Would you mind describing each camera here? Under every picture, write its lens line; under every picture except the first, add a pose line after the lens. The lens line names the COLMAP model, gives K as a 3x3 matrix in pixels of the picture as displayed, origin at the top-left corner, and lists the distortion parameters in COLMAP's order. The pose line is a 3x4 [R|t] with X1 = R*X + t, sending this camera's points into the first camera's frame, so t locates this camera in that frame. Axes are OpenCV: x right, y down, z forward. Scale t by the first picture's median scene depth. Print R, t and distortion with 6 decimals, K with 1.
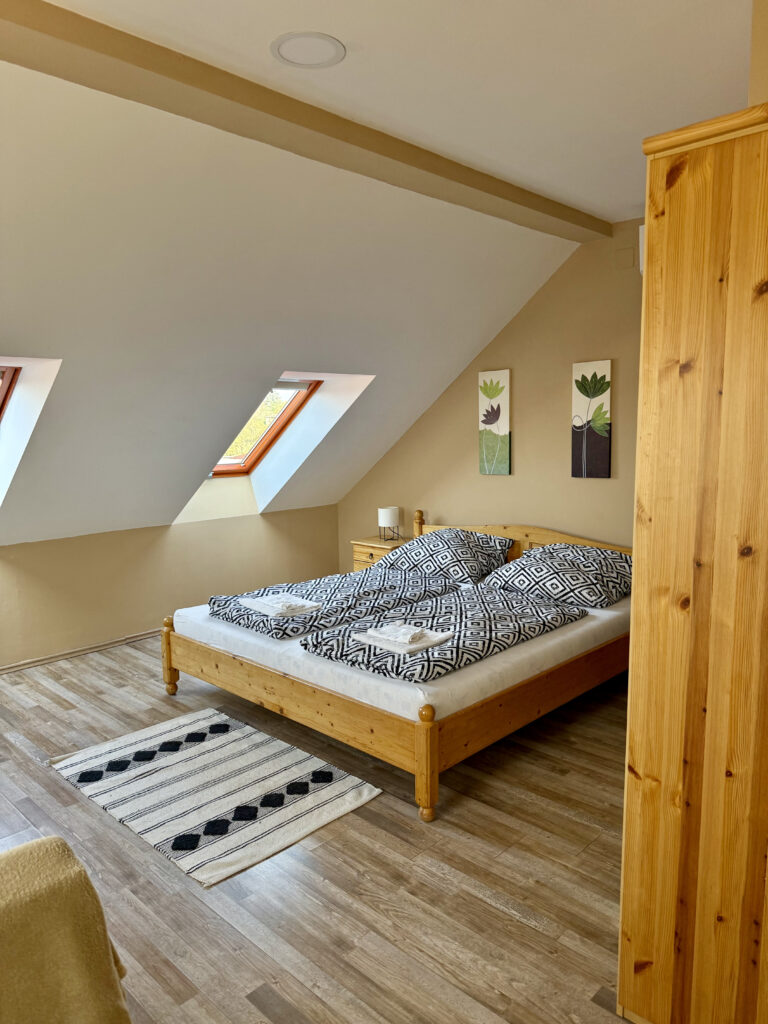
lens RADIAL K [[728.5, 0, 389.2], [0, 728.5, 513.1], [0, 0, 1]] dist [0.052924, -0.065254]
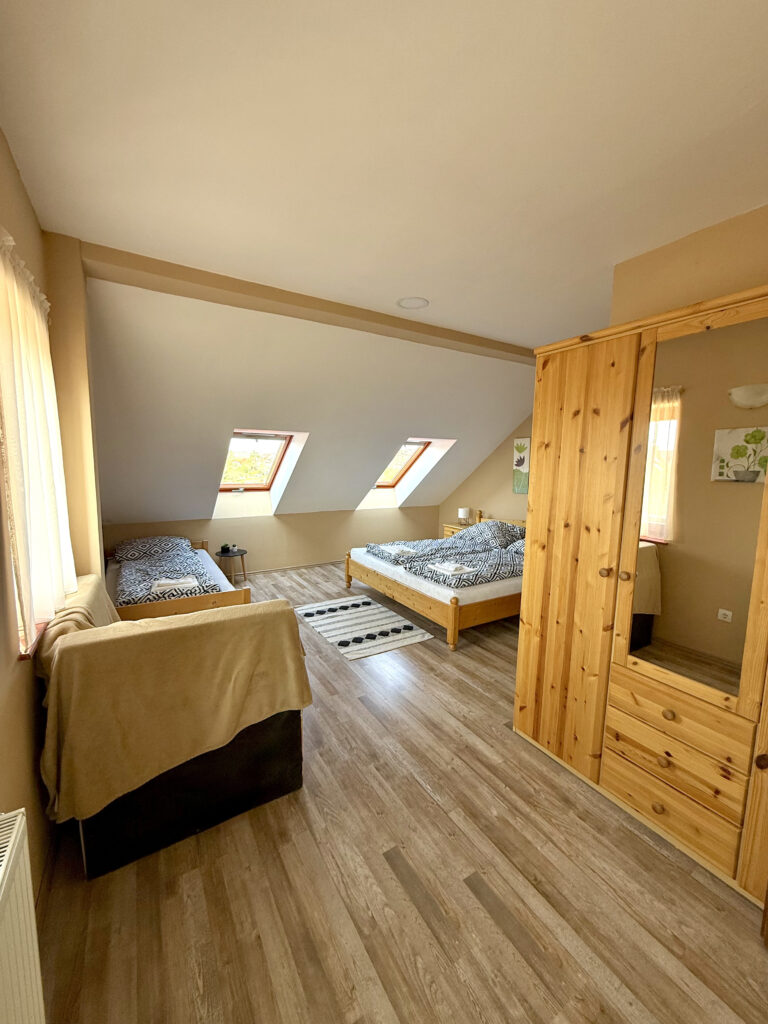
lens RADIAL K [[410.9, 0, 385.6], [0, 410.9, 510.4], [0, 0, 1]] dist [0.001741, -0.000079]
pose [[0.968560, 0.057523, -0.242040, 0.116493], [-0.059028, 0.998256, 0.001035, 0.017732], [0.241677, 0.013284, 0.970266, -0.189927]]
